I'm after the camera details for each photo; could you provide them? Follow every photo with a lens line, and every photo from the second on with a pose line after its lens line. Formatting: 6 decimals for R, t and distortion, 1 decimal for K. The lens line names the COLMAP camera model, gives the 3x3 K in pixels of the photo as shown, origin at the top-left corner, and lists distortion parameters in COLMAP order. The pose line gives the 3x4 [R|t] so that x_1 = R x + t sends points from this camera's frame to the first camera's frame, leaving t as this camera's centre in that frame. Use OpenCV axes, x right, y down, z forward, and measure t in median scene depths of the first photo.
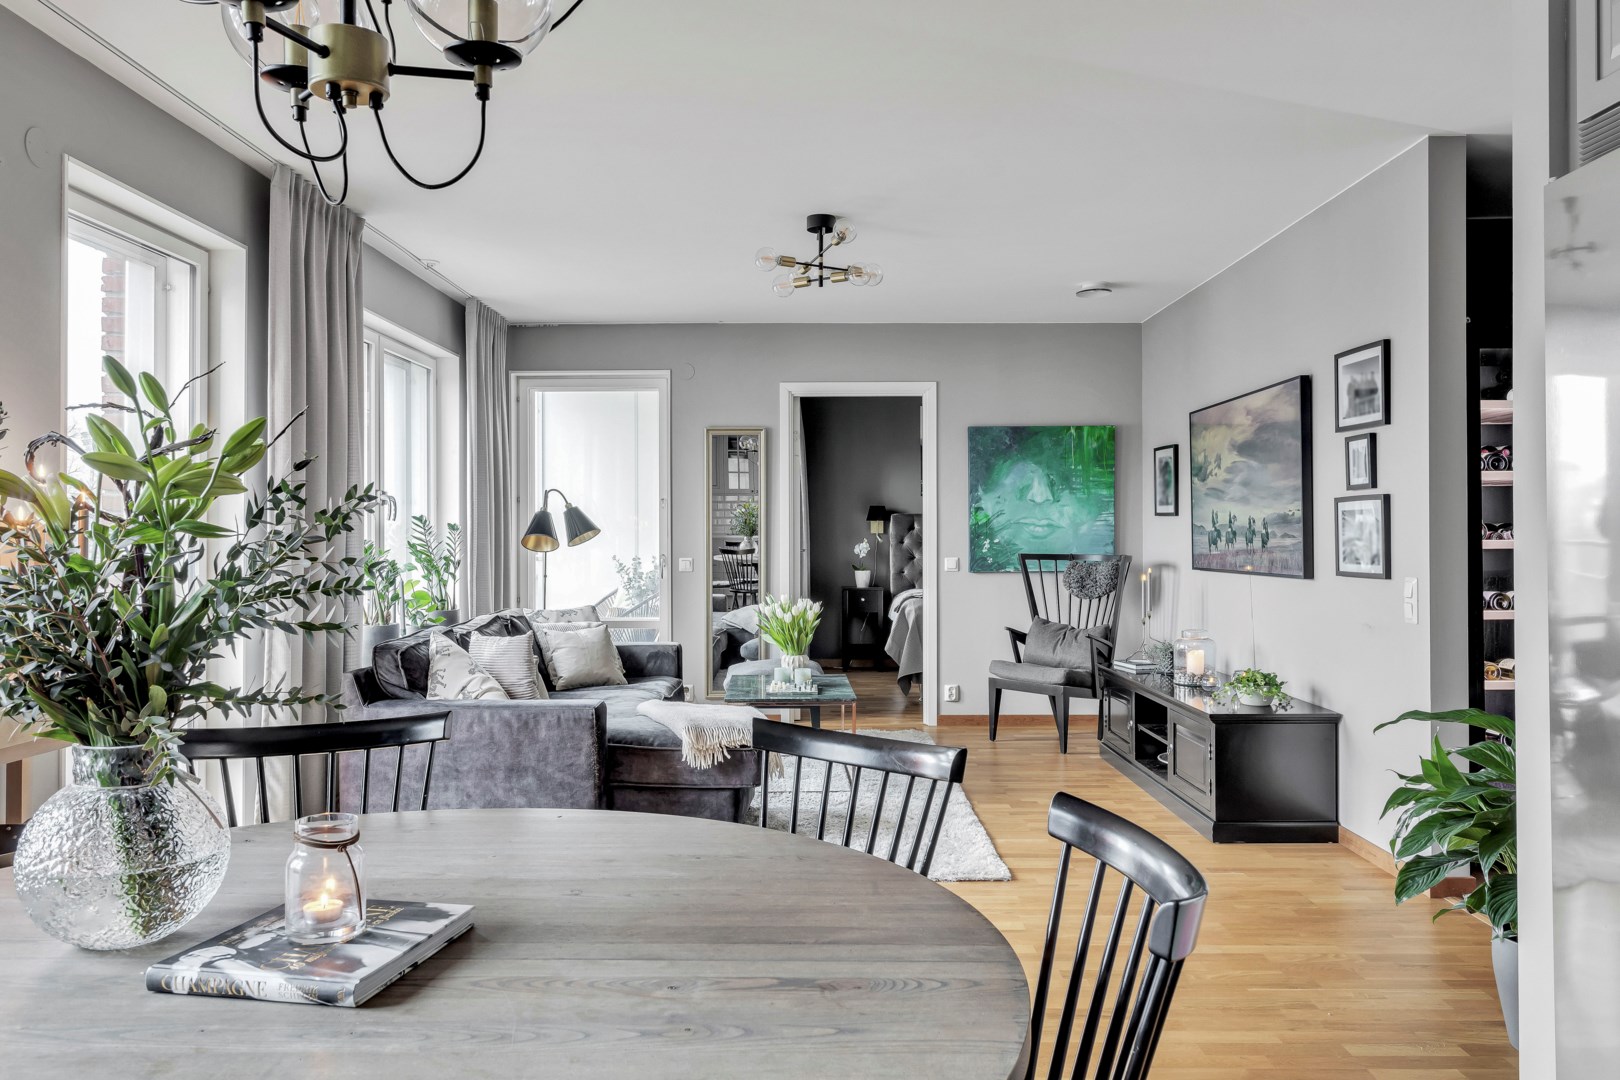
lens RADIAL K [[1202.9, 0, 810.3], [0, 1202.9, 539.5], [0, 0, 1]] dist [0.001091, -0.008171]
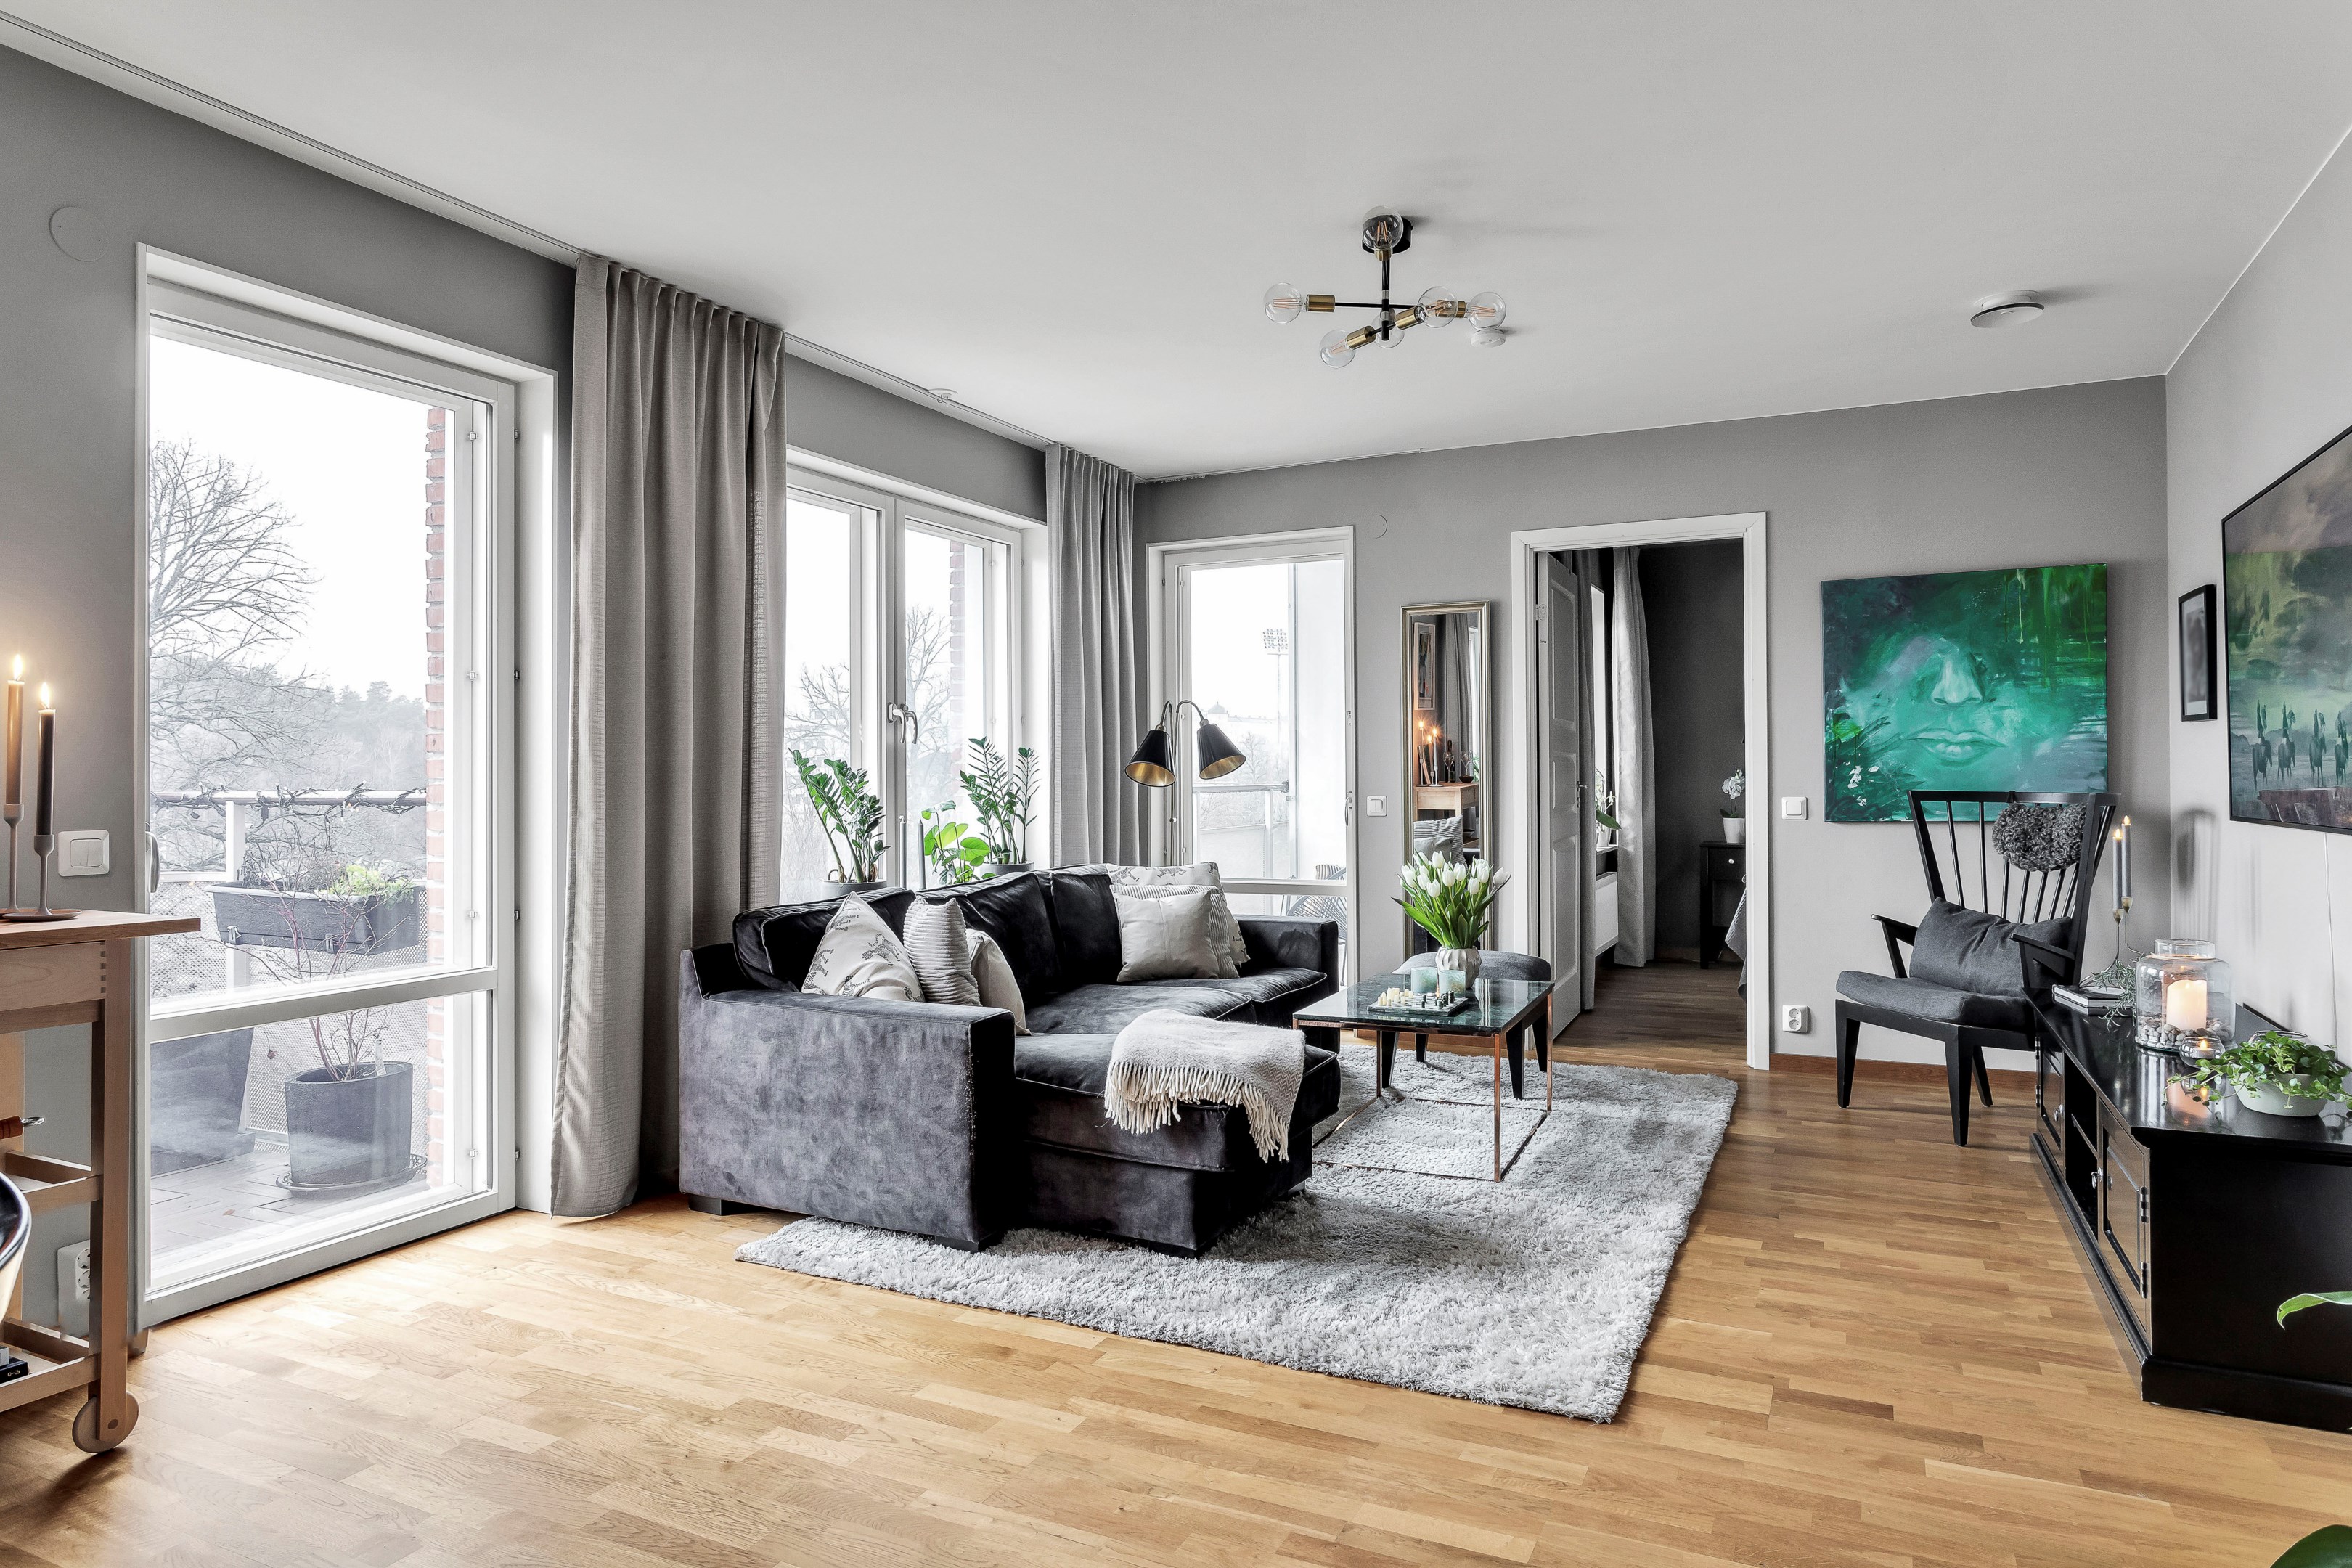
lens RADIAL K [[1428.6, 0, 1175.6], [0, 1428.6, 780.0], [0, 0, 1]] dist [-0.000548, 0.003280]
pose [[0.902841, -0.001211, -0.429972, 0.169727], [0.001479, 0.999999, 0.000290, 0.006603], [0.429971, -0.000897, 0.902842, 0.242461]]
